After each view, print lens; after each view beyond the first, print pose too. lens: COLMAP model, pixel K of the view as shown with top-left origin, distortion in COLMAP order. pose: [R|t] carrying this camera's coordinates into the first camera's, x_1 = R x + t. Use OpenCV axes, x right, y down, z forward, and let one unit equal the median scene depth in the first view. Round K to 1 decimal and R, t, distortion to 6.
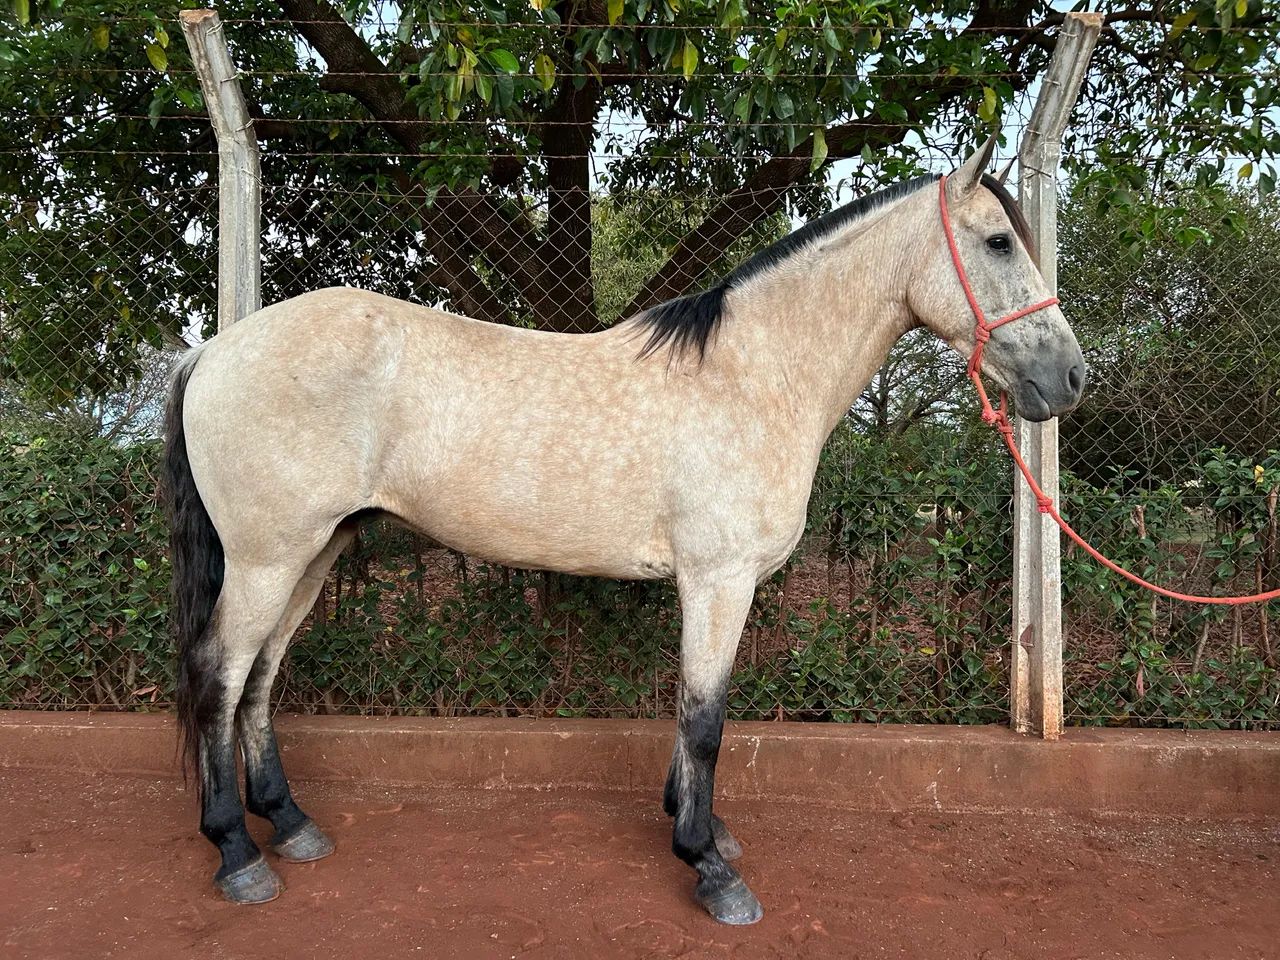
lens RADIAL K [[914.2, 0, 640.2], [0, 914.2, 462.3], [0, 0, 1]] dist [0.036125, -0.028402]
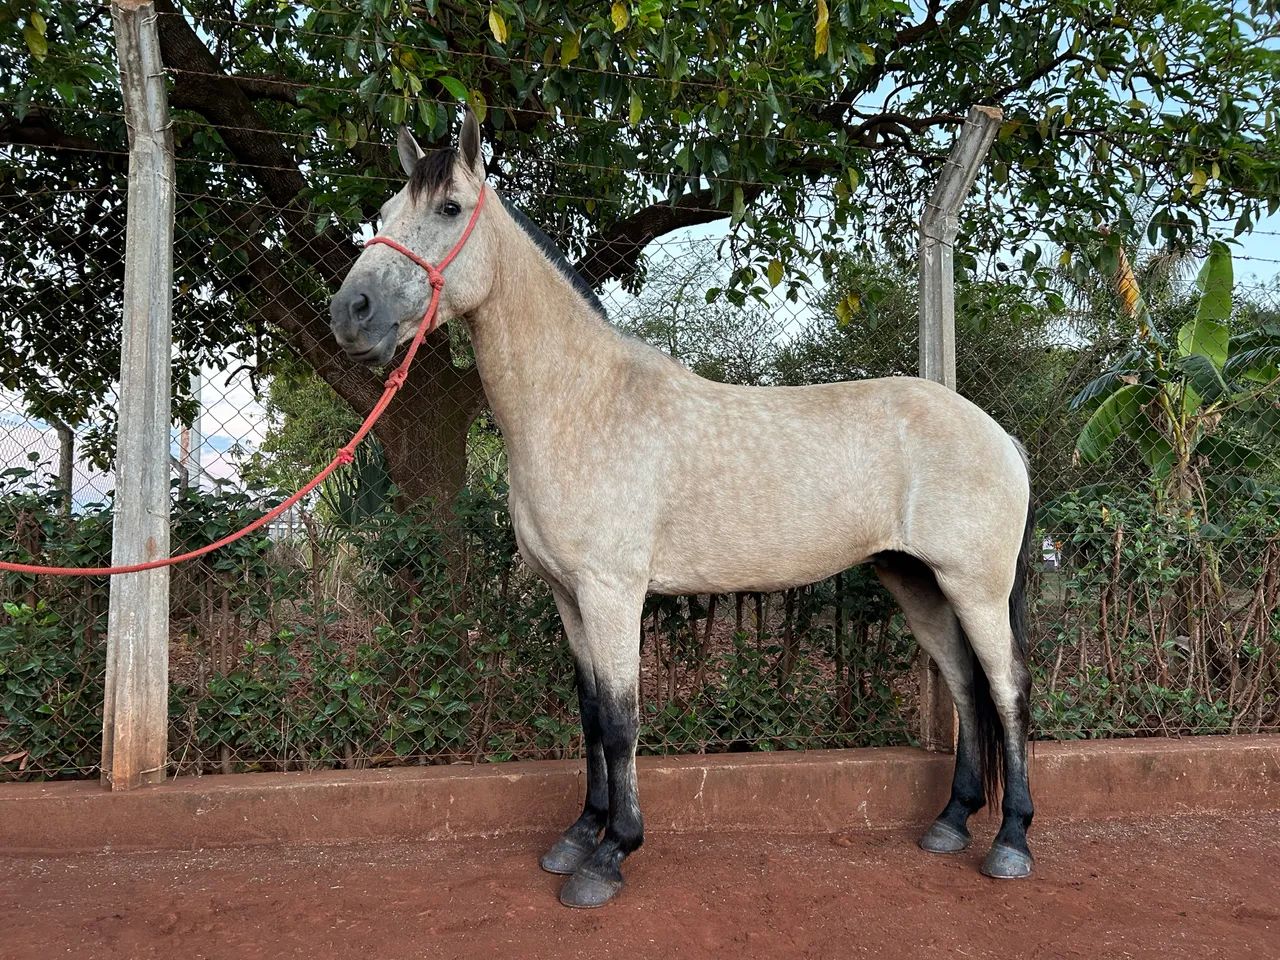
lens RADIAL K [[914.8, 0, 637.1], [0, 914.8, 473.9], [0, 0, 1]] dist [0.034261, -0.028263]
pose [[0.972490, 0.016914, 0.232330, -0.185892], [-0.004464, 0.998530, -0.054009, 0.029756], [-0.232902, 0.051486, 0.971136, 0.013927]]
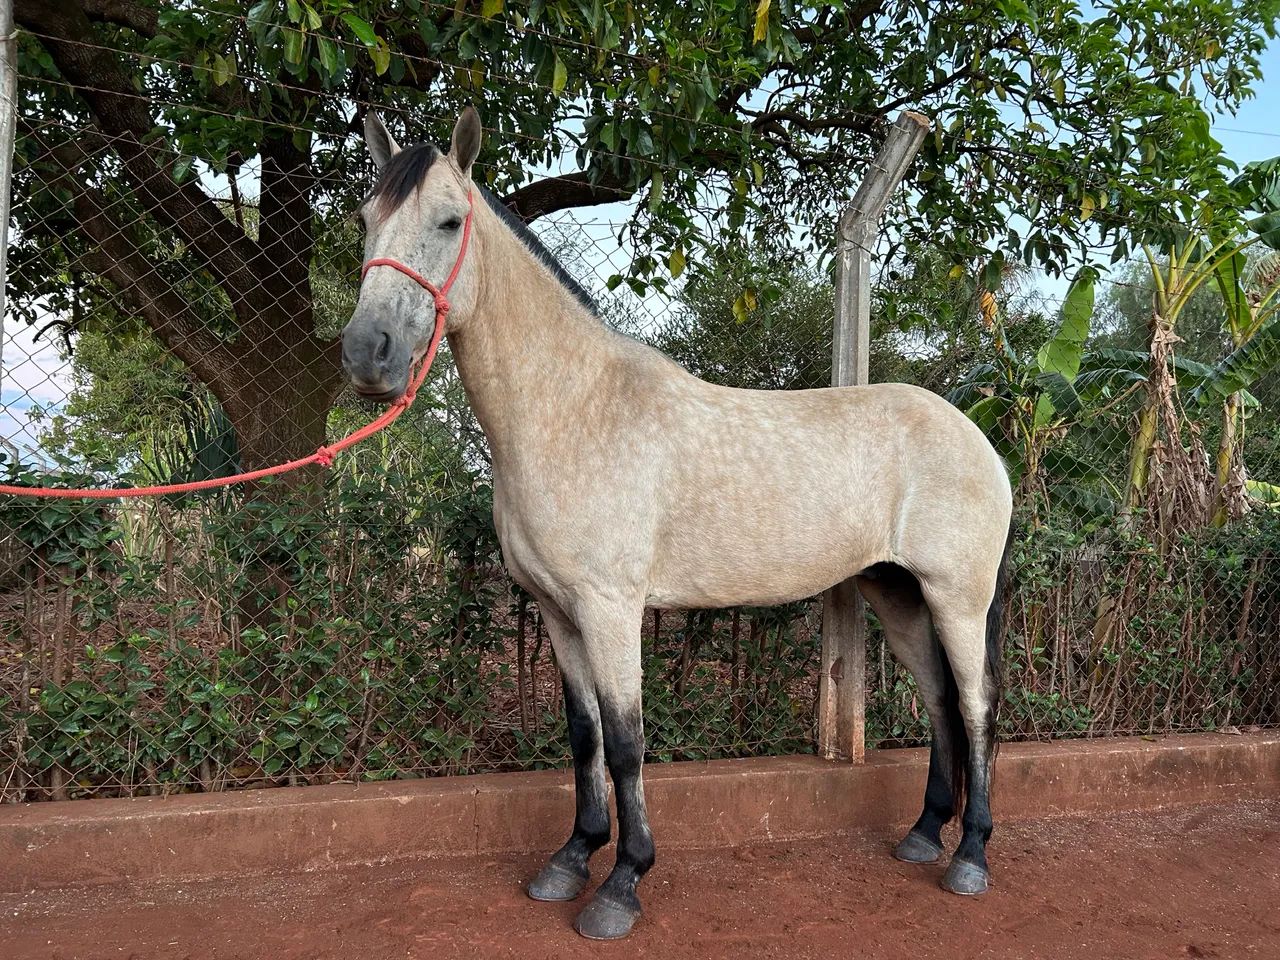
lens RADIAL K [[923.3, 0, 640.0], [0, 923.3, 480.0], [0, 0, 1]] dist [0.032521, -0.029587]
pose [[0.919172, 0.048191, 0.390897, -0.237242], [-0.036820, 0.998654, -0.036537, 0.015877], [-0.392131, 0.019191, 0.919709, 0.087197]]
